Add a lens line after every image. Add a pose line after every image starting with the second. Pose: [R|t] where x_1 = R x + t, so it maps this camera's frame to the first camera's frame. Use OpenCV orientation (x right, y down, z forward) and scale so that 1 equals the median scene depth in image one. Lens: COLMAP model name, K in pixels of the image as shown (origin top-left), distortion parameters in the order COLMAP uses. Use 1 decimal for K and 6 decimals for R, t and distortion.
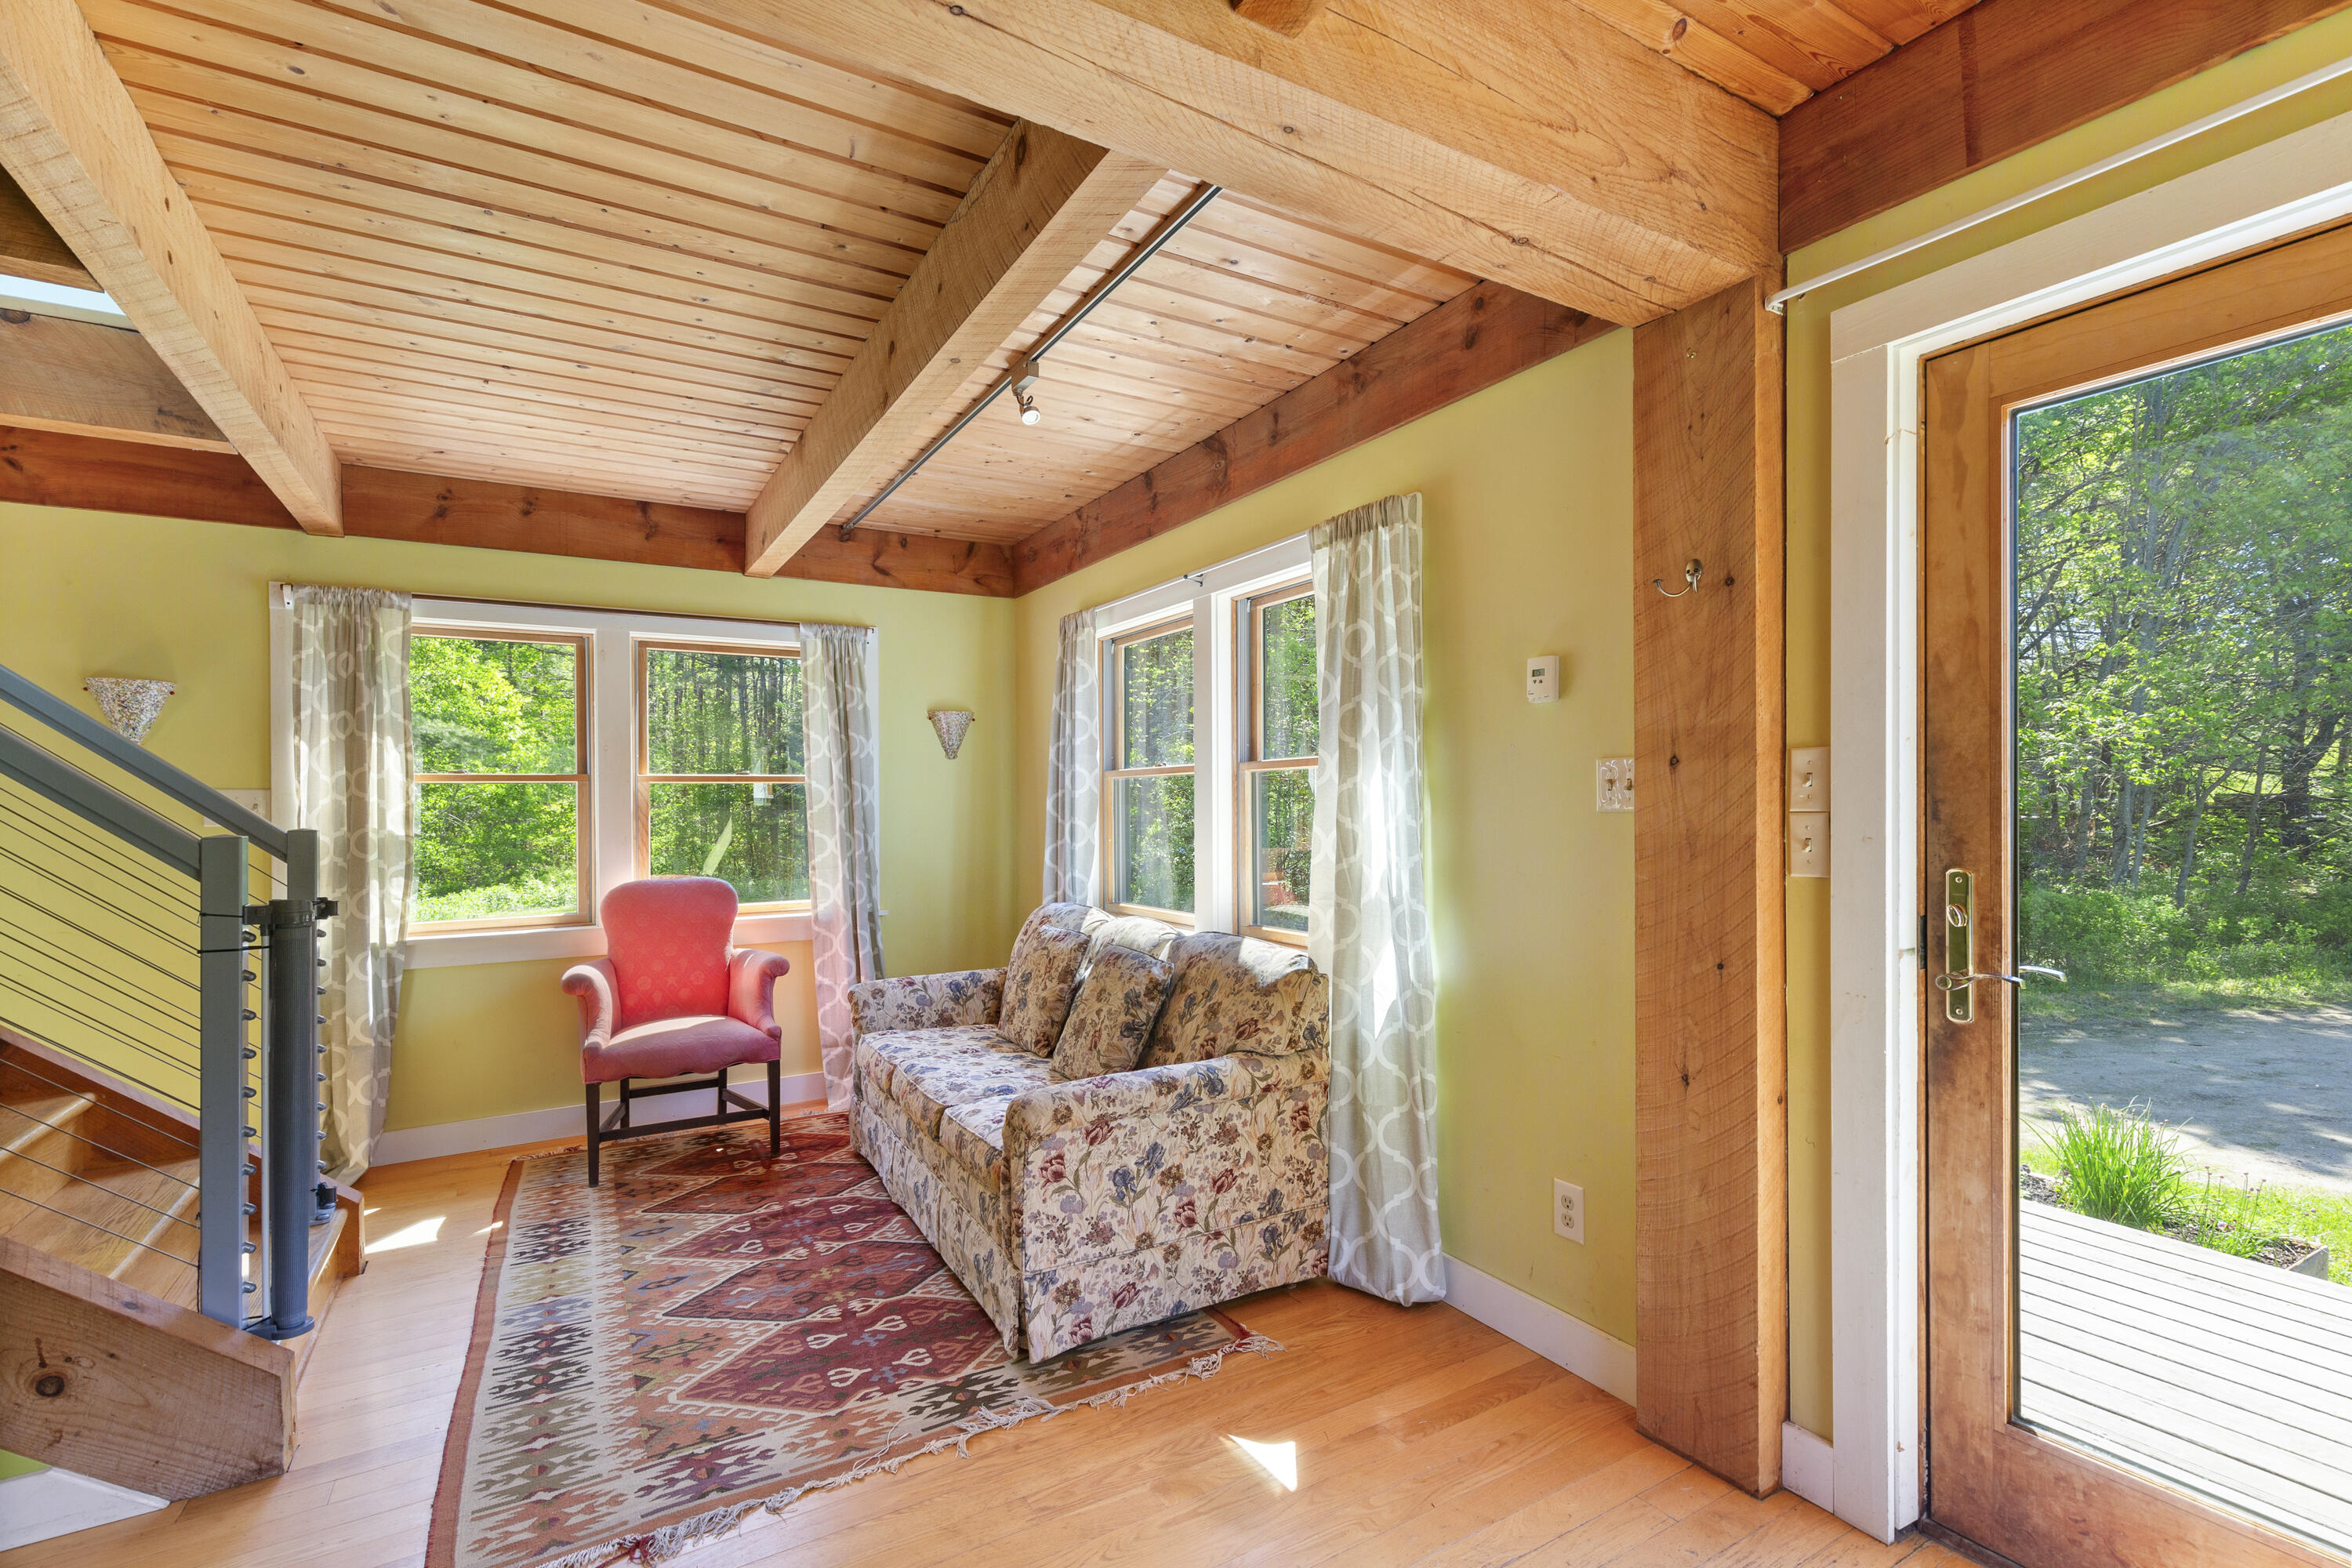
lens RADIAL K [[1079.8, 0, 1190.3], [0, 1079.8, 814.2], [0, 0, 1]] dist [0.014851, -0.000618]
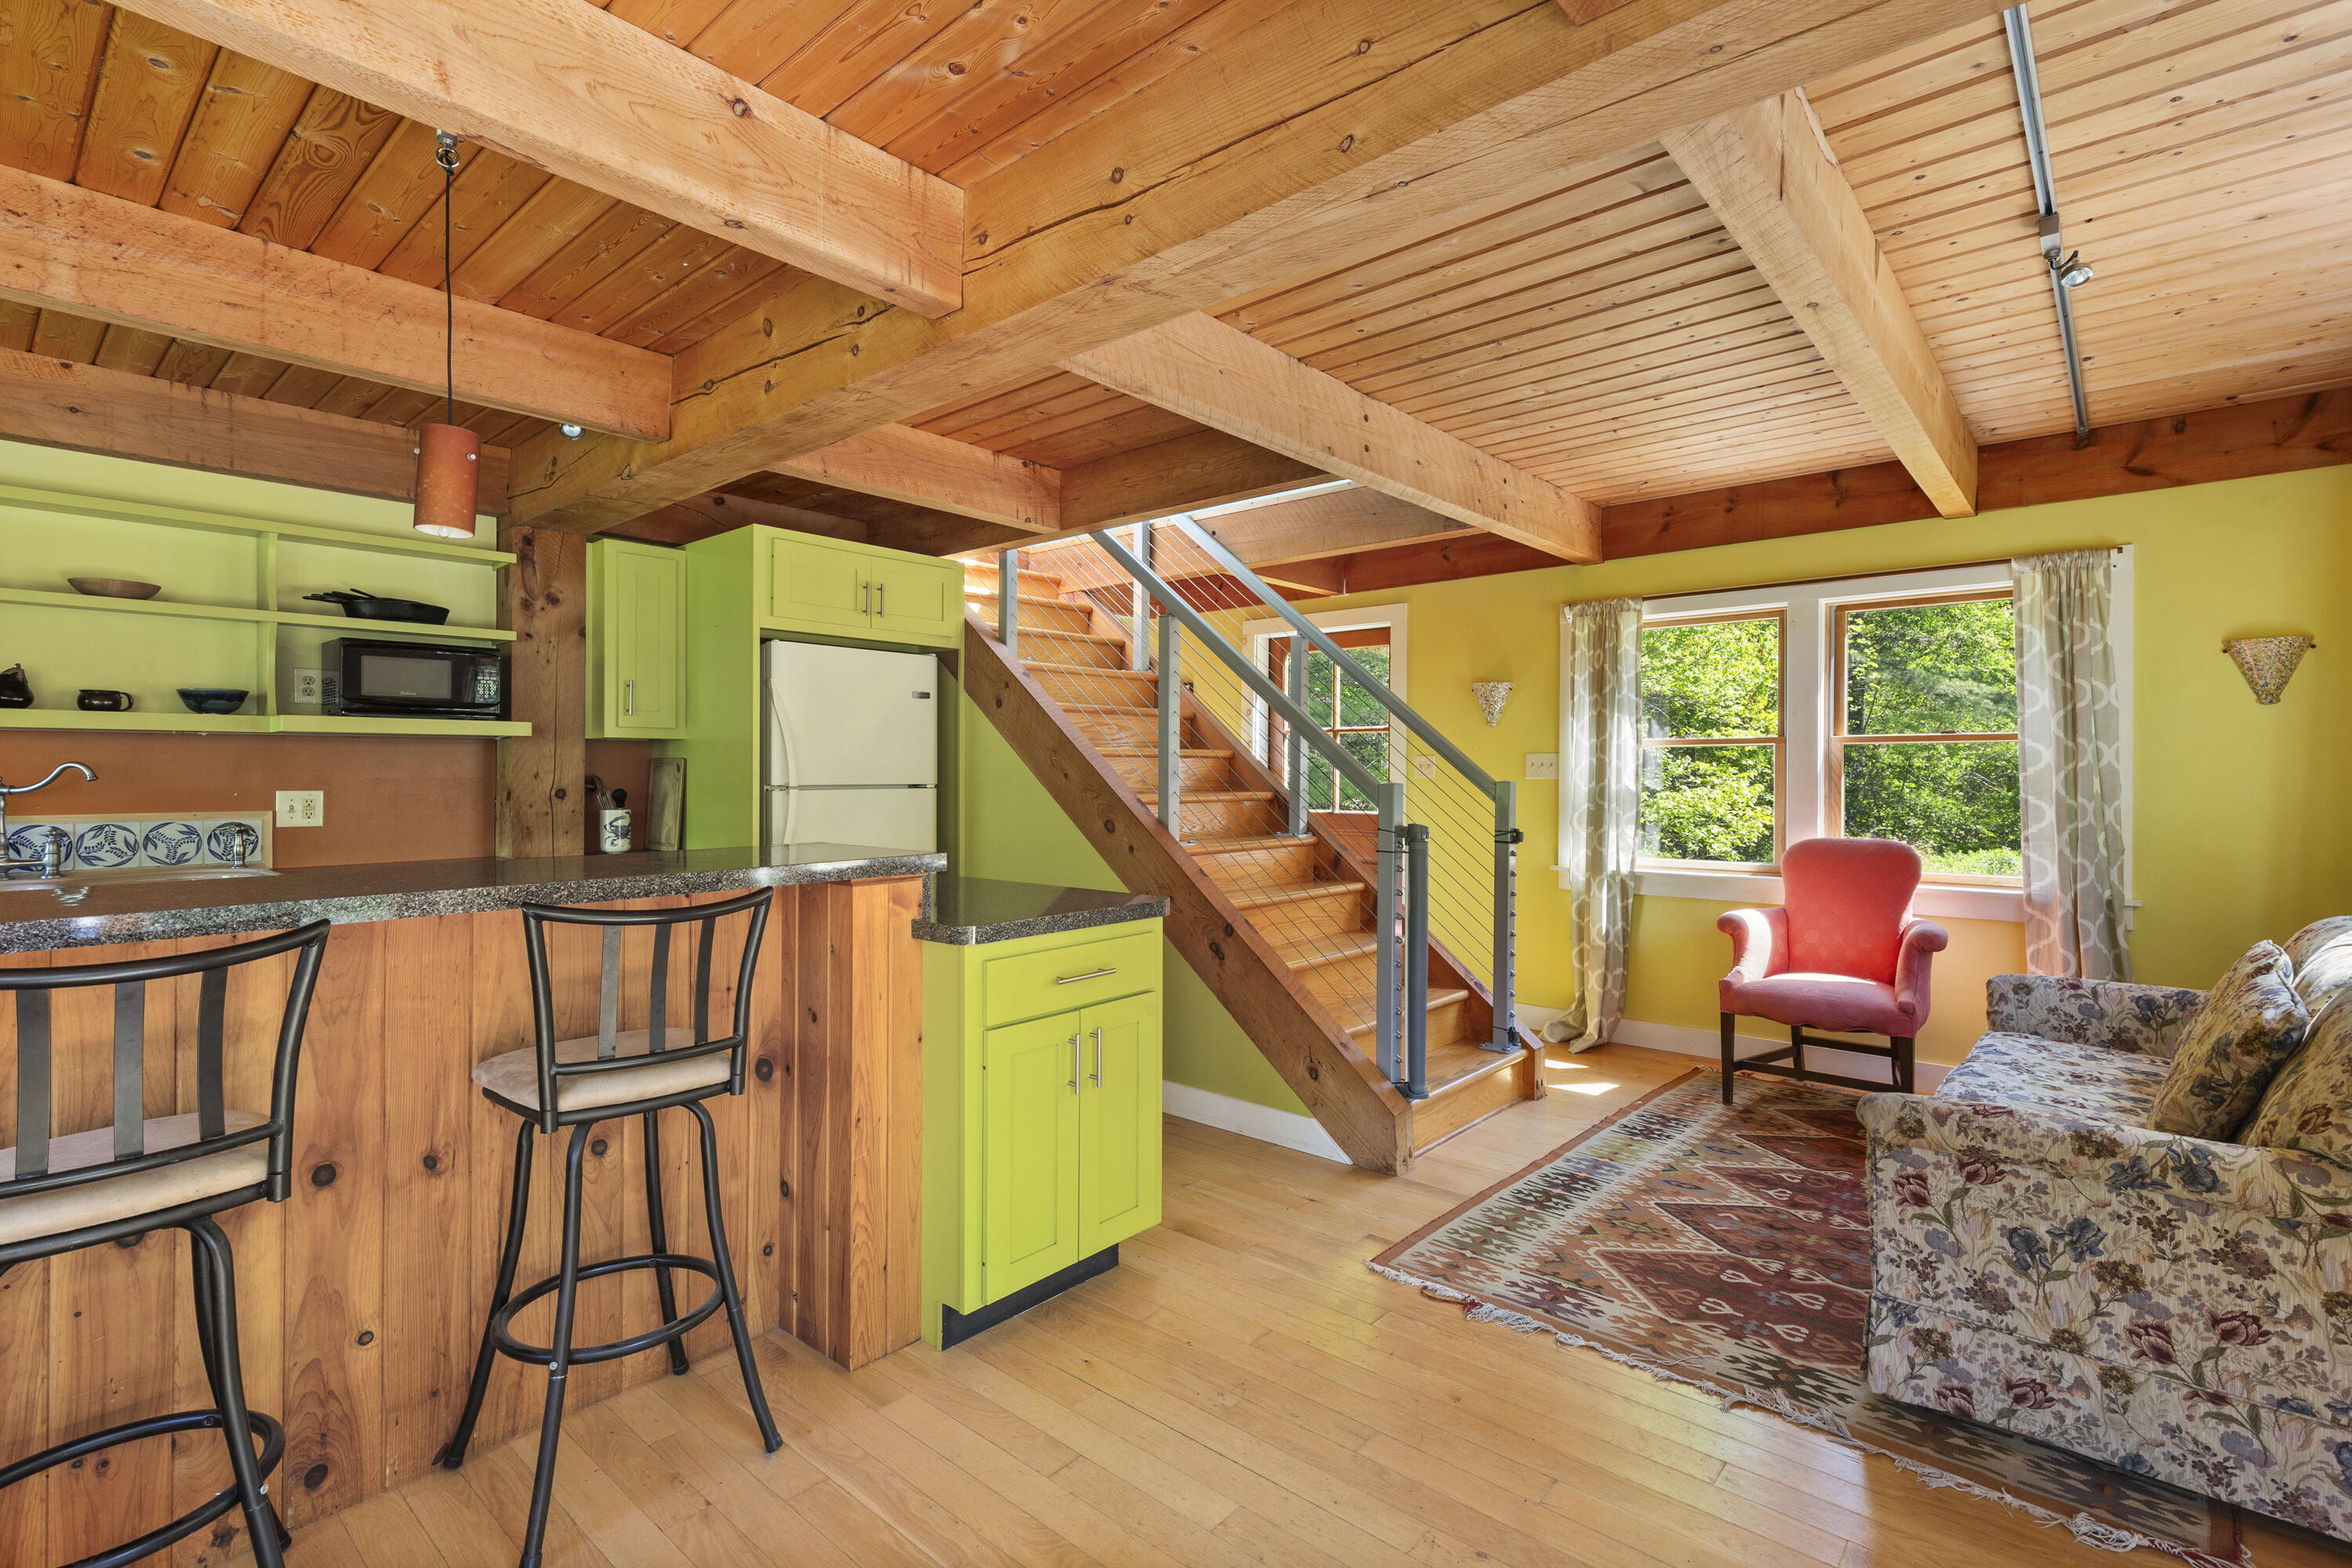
lens RADIAL K [[1079.8, 0, 1176.6], [0, 1079.8, 769.5], [0, 0, 1]] dist [0.014851, -0.000618]
pose [[0.305025, 0.008995, -0.952302, 0.457771], [-0.011690, 0.999915, 0.005700, -0.005218], [0.952273, 0.009393, 0.305104, 0.149074]]
